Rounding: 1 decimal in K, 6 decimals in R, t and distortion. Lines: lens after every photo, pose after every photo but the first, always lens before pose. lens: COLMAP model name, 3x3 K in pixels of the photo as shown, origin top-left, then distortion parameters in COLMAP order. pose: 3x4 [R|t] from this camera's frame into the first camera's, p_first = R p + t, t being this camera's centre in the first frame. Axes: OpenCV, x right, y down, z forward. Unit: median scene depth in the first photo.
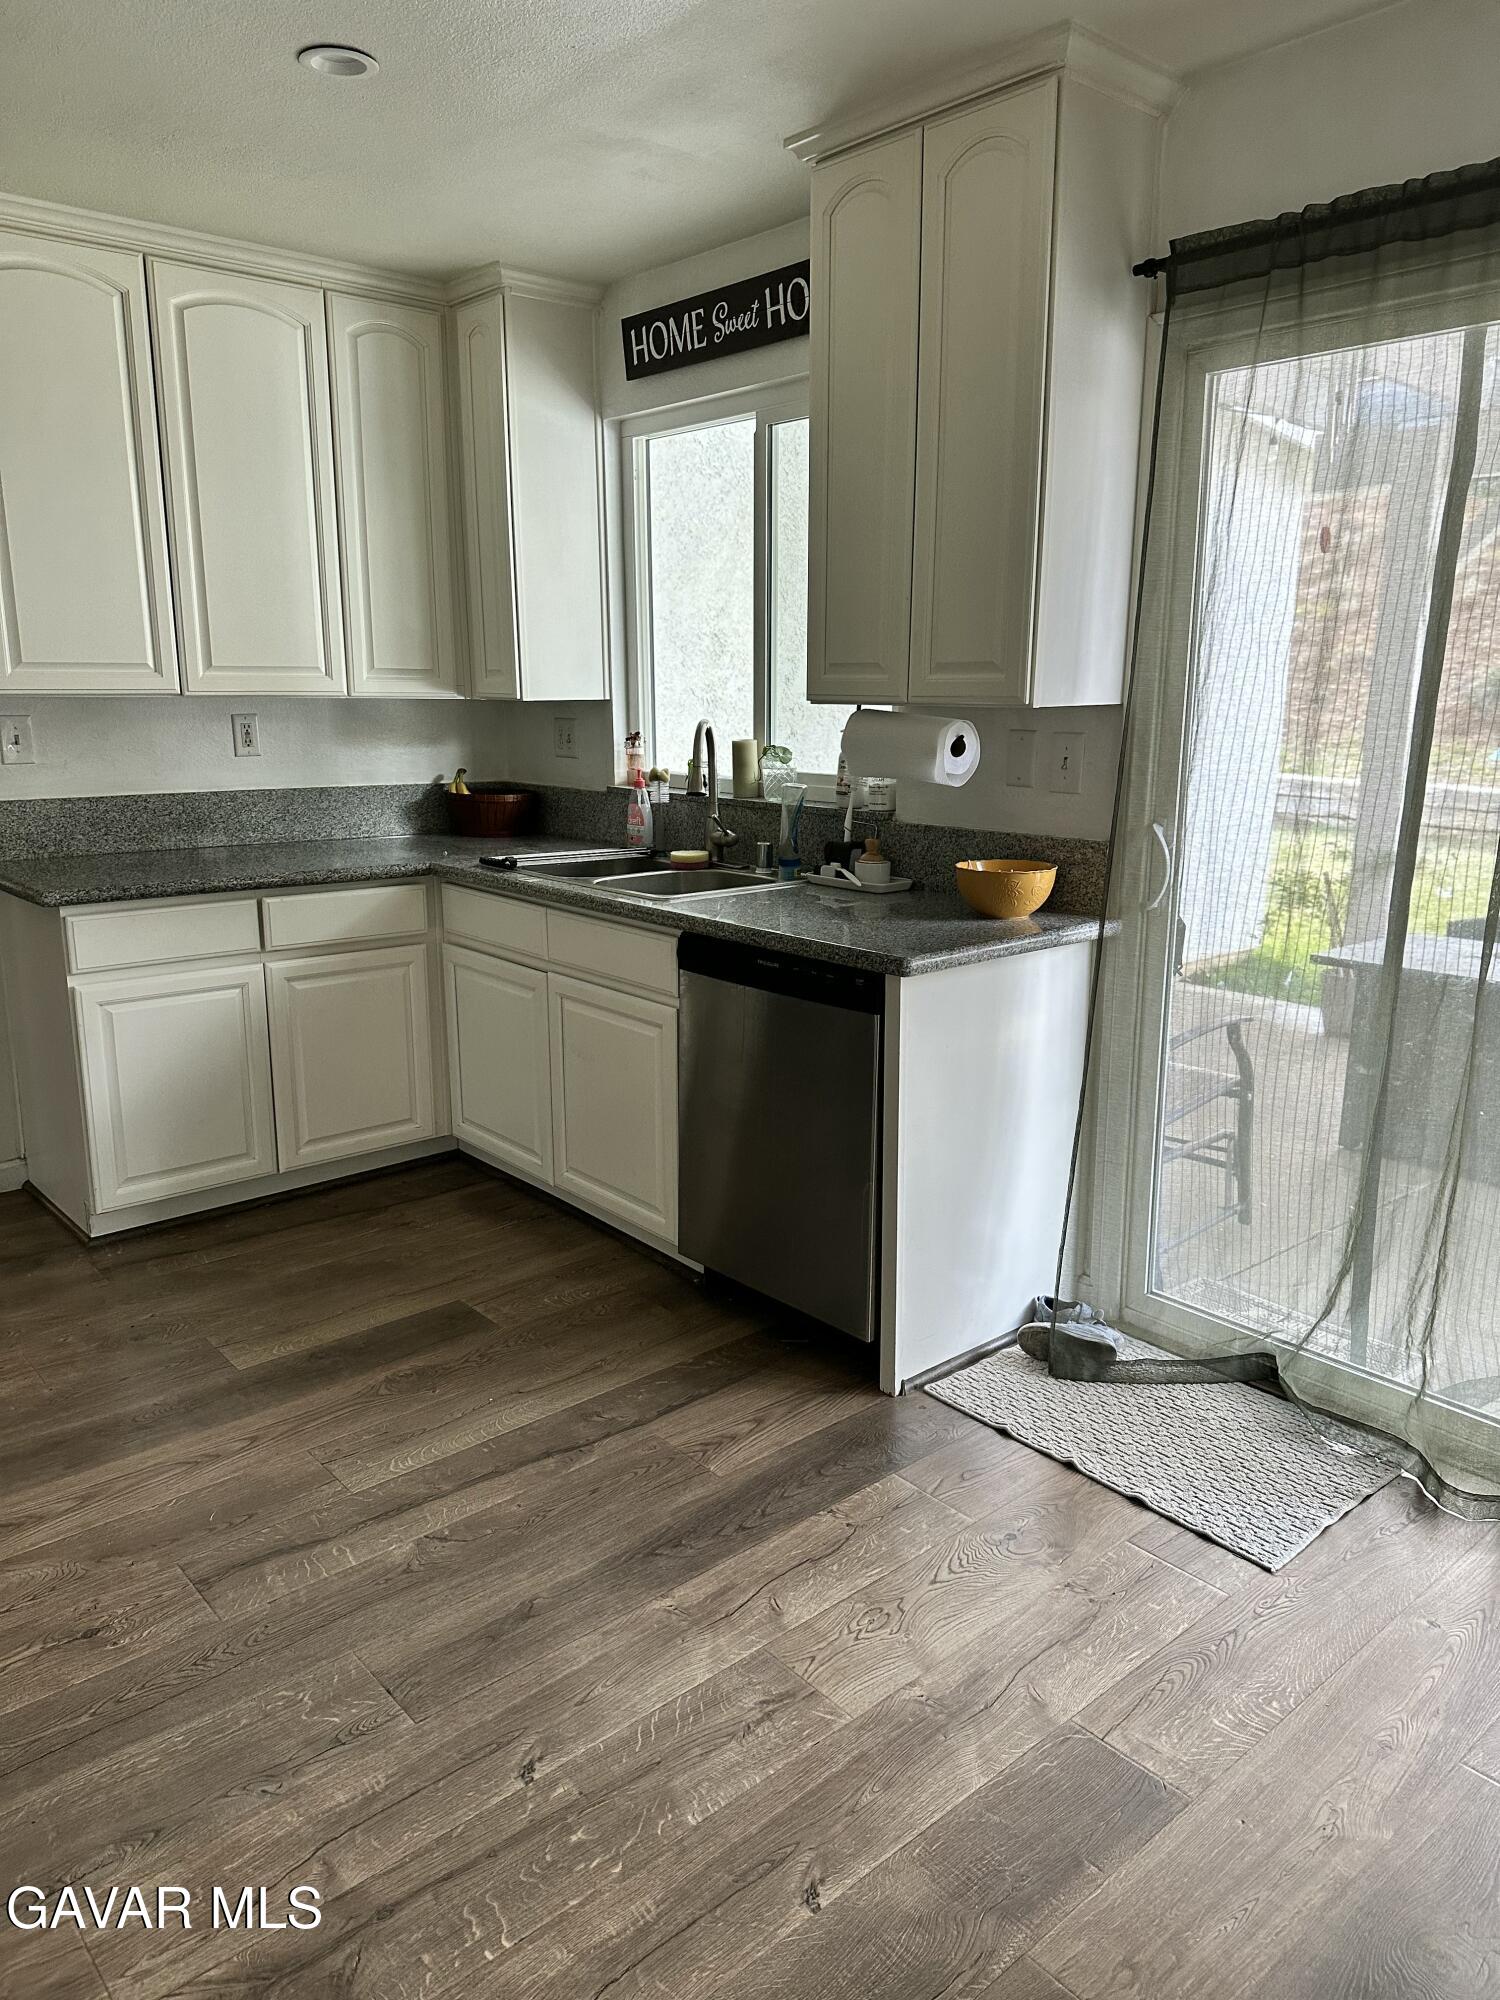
lens RADIAL K [[1409.9, 0, 733.5], [0, 1409.9, 1014.9], [0, 0, 1]] dist [0.042621, -0.042263]
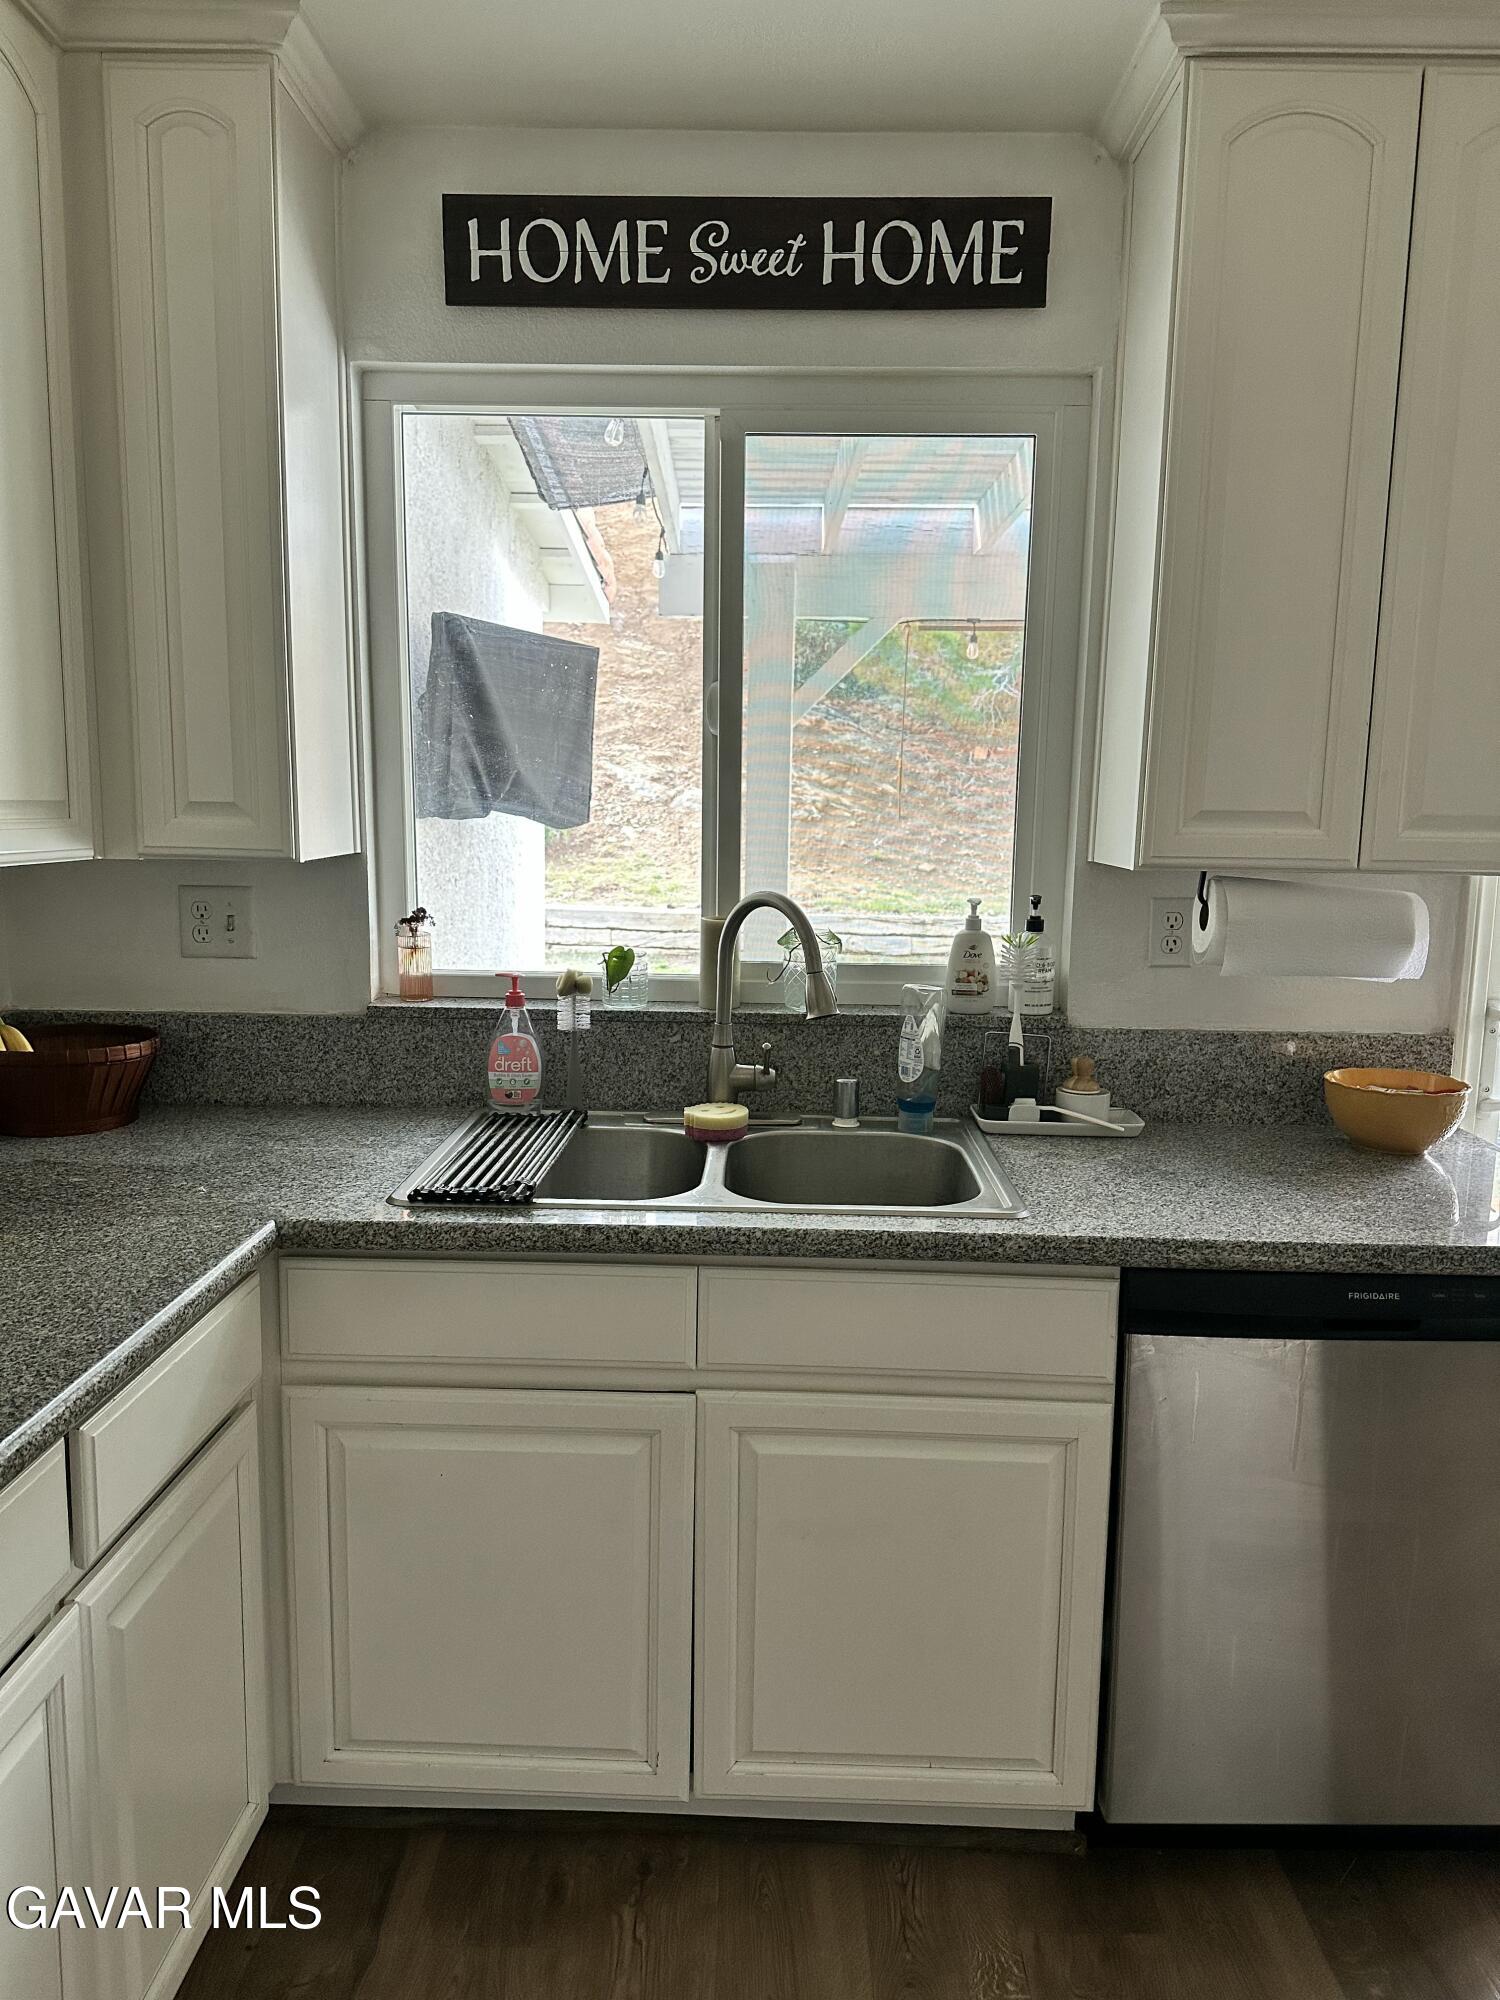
lens RADIAL K [[1425.3, 0, 747.2], [0, 1425.3, 991.4], [0, 0, 1]] dist [0.044092, -0.040677]
pose [[0.663497, -0.094786, 0.742150, -0.472471], [0.159836, 0.987000, -0.016838, -0.156318], [-0.730906, 0.129794, 0.670022, 0.597247]]
